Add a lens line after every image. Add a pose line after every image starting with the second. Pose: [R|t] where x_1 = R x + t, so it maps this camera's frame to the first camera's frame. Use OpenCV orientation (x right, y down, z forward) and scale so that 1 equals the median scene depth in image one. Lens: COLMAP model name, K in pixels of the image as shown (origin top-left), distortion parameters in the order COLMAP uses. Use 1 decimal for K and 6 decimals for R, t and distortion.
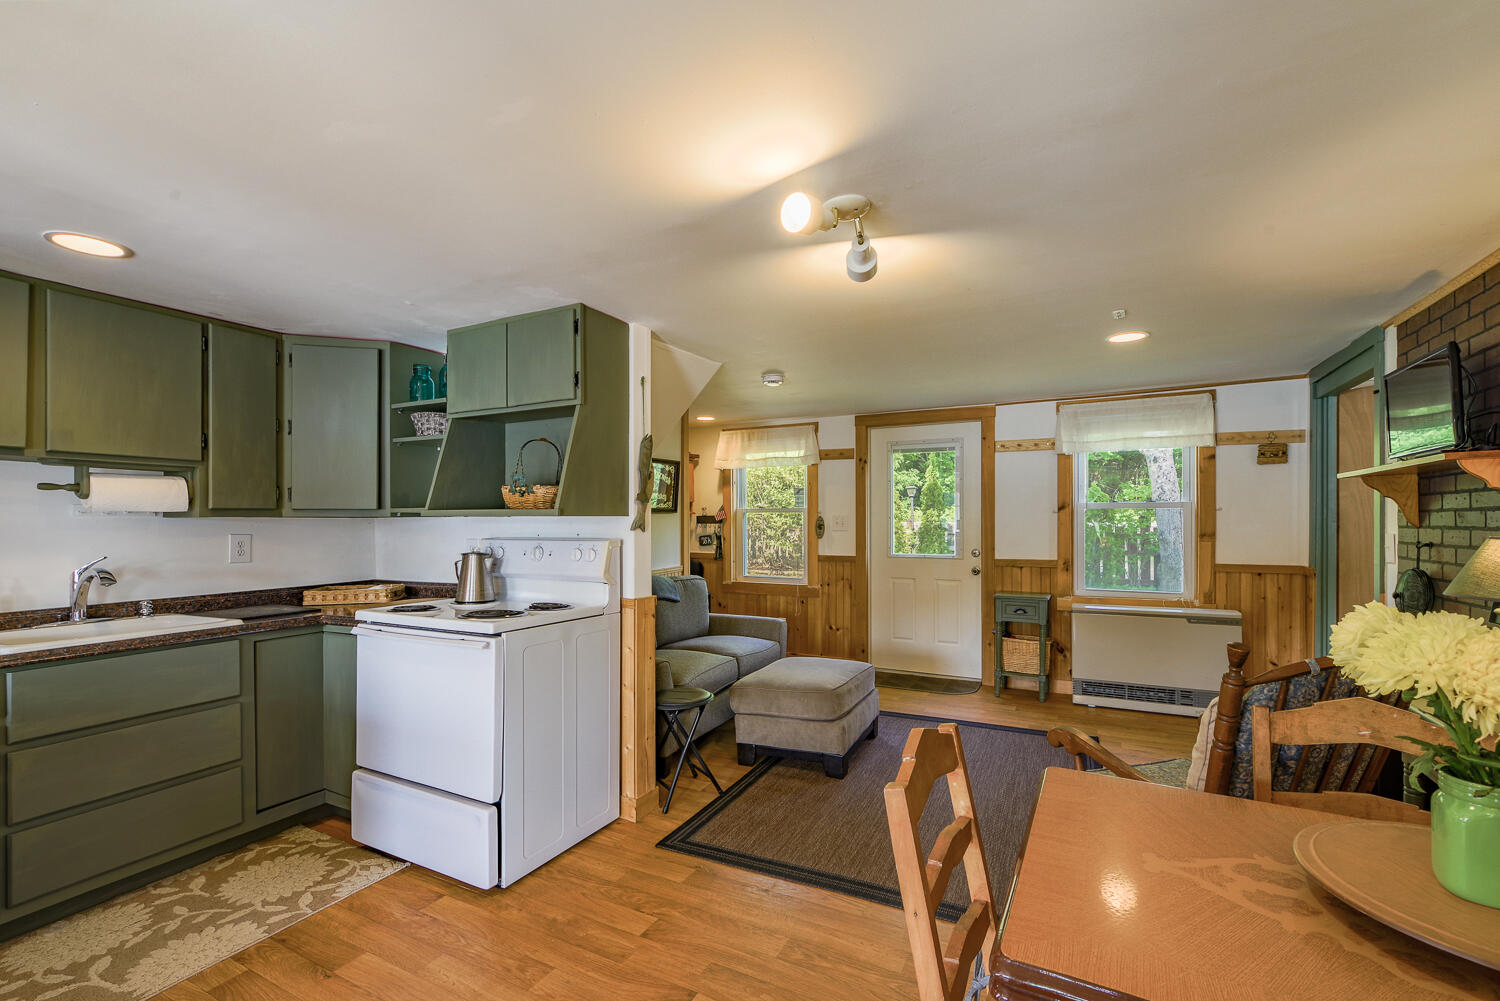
lens RADIAL K [[653.3, 0, 741.4], [0, 653.3, 521.3], [0, 0, 1]] dist [-0.003346, -0.000371]
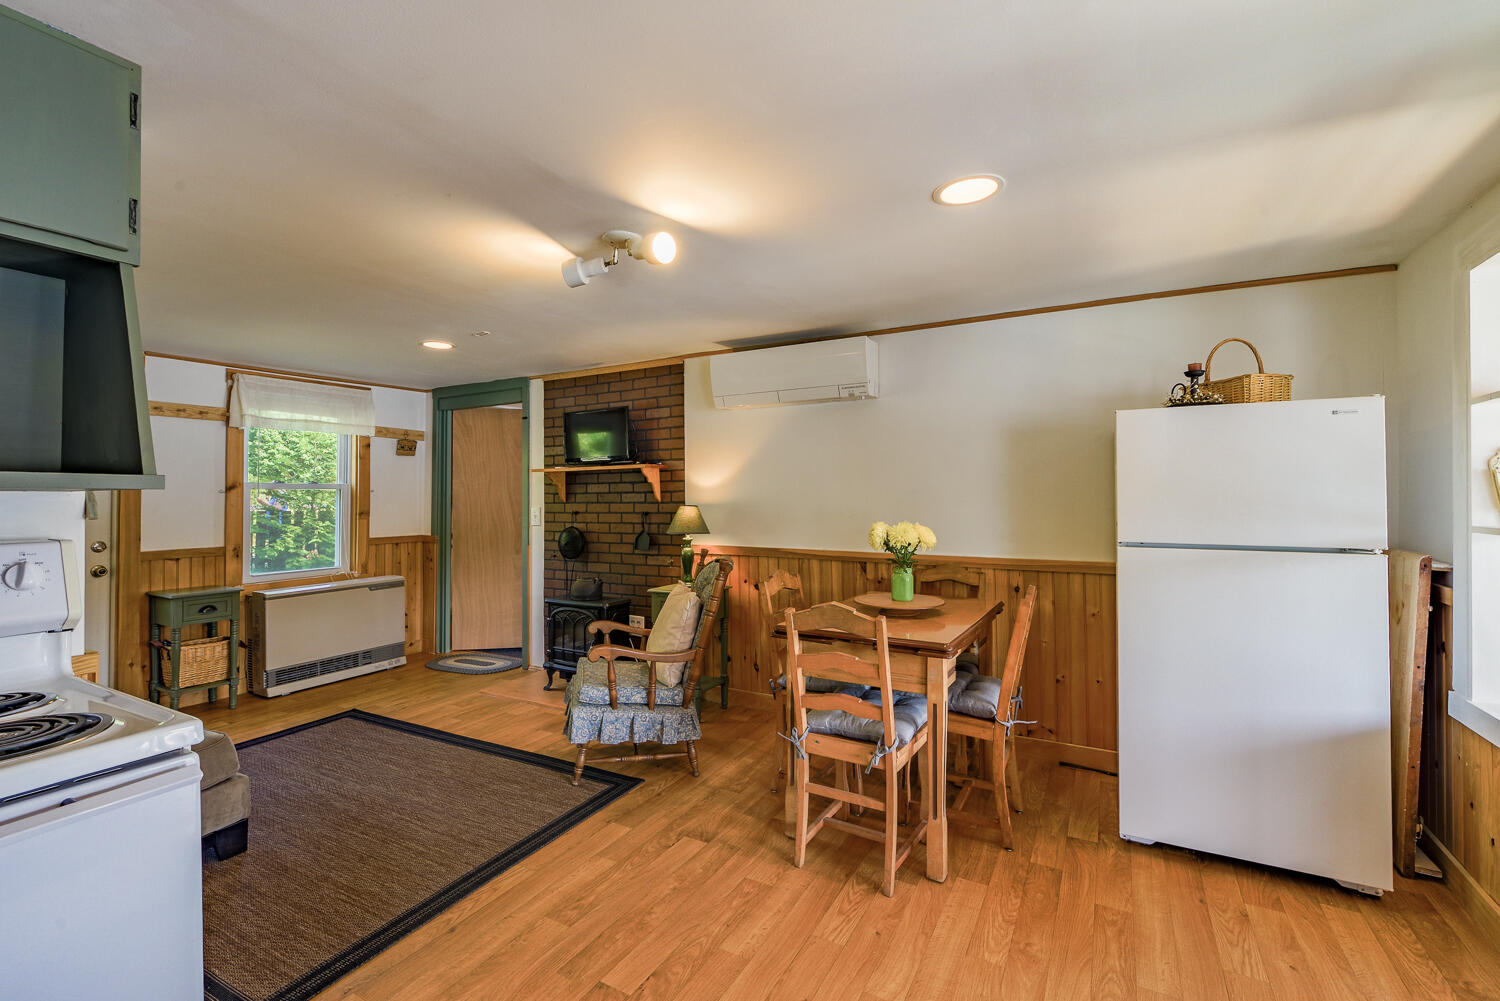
lens RADIAL K [[653.3, 0, 746.1], [0, 653.3, 492.0], [0, 0, 1]] dist [-0.003346, -0.000371]
pose [[0.028671, 0.009947, 0.999539, -0.418632], [0.009779, 0.999900, -0.010231, 0.001765], [-0.999541, 0.010068, 0.028571, 0.299627]]
